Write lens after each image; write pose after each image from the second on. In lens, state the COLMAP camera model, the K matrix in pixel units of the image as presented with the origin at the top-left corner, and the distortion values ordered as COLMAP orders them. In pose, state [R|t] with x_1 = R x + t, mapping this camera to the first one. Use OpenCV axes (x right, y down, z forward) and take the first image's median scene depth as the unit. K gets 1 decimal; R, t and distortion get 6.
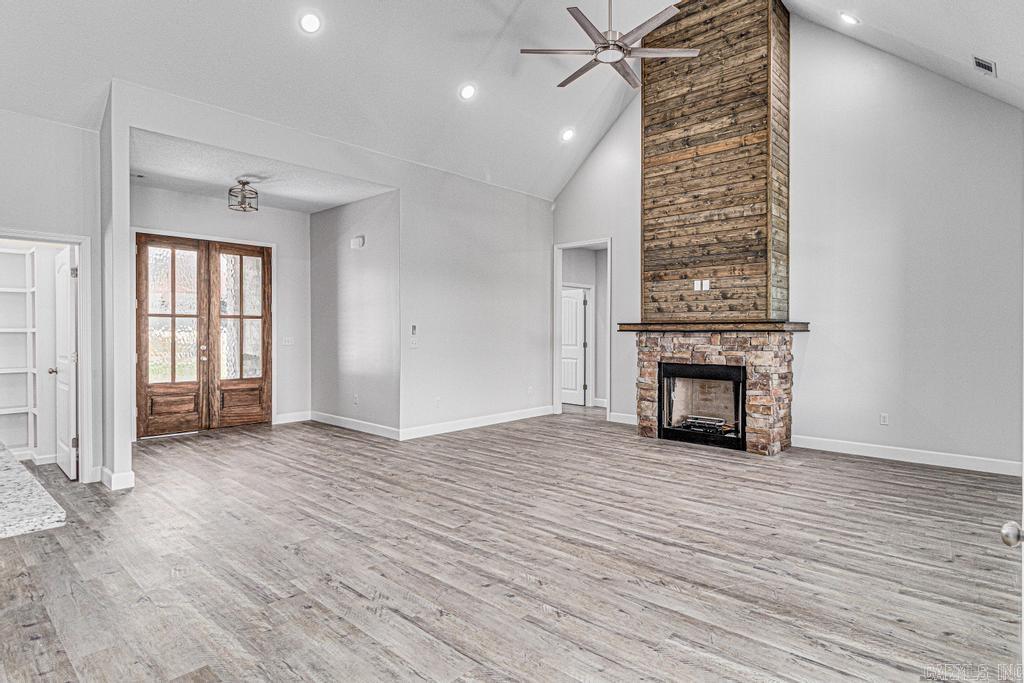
lens RADIAL K [[555.5, 0, 513.6], [0, 555.5, 337.6], [0, 0, 1]] dist [0.001480, -0.000254]
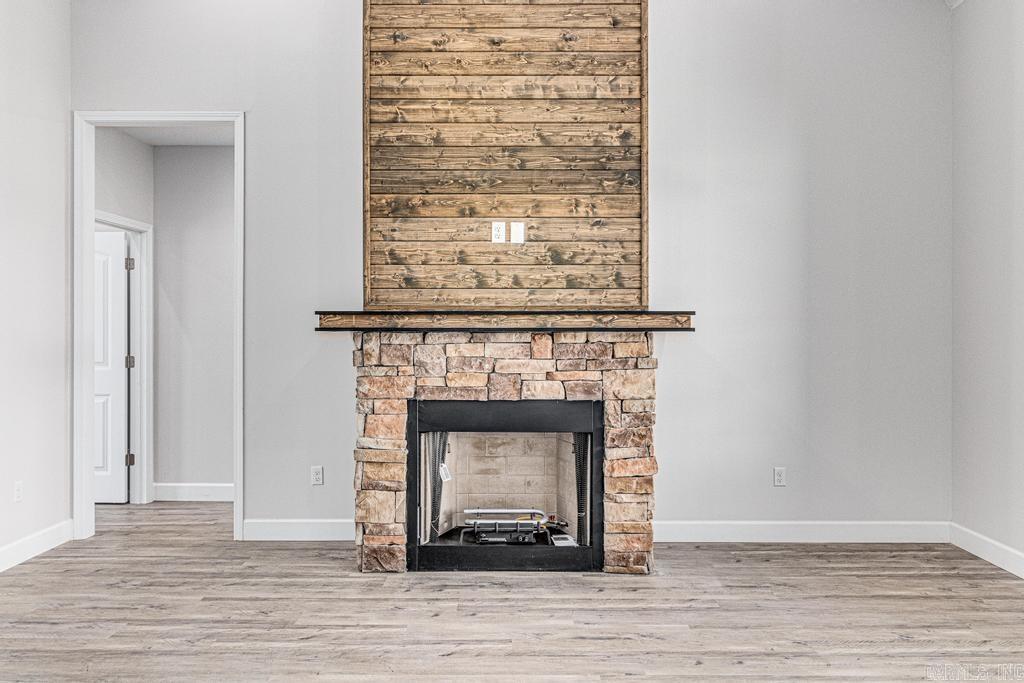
lens RADIAL K [[839.3, 0, 513.2], [0, 839.3, 335.4], [0, 0, 1]] dist [-0.006092, -0.005801]
pose [[0.733692, -0.005263, 0.679462, -0.148680], [0.008332, 0.999965, -0.001252, -0.006487], [-0.679431, 0.006580, 0.733710, 0.501638]]
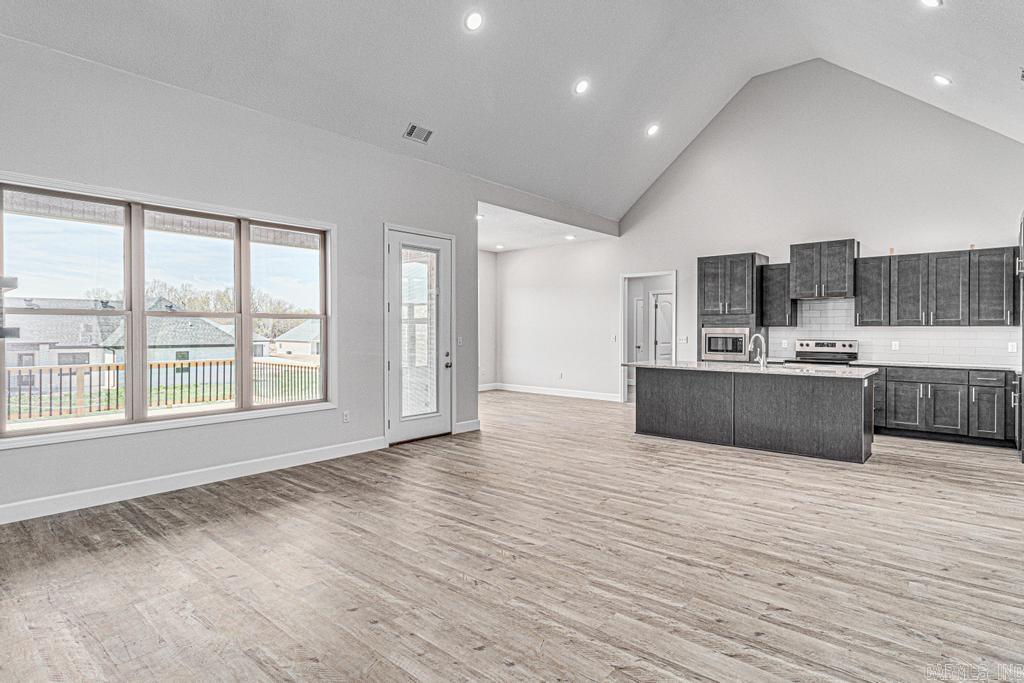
lens RADIAL K [[545.7, 0, 512.2], [0, 545.7, 335.5], [0, 0, 1]] dist [0.016576, -0.001153]
pose [[-0.999718, -0.002742, -0.023594, 0.078565], [-0.003325, 0.999689, 0.024726, -0.017337], [0.023519, 0.024797, -0.999416, 1.315866]]
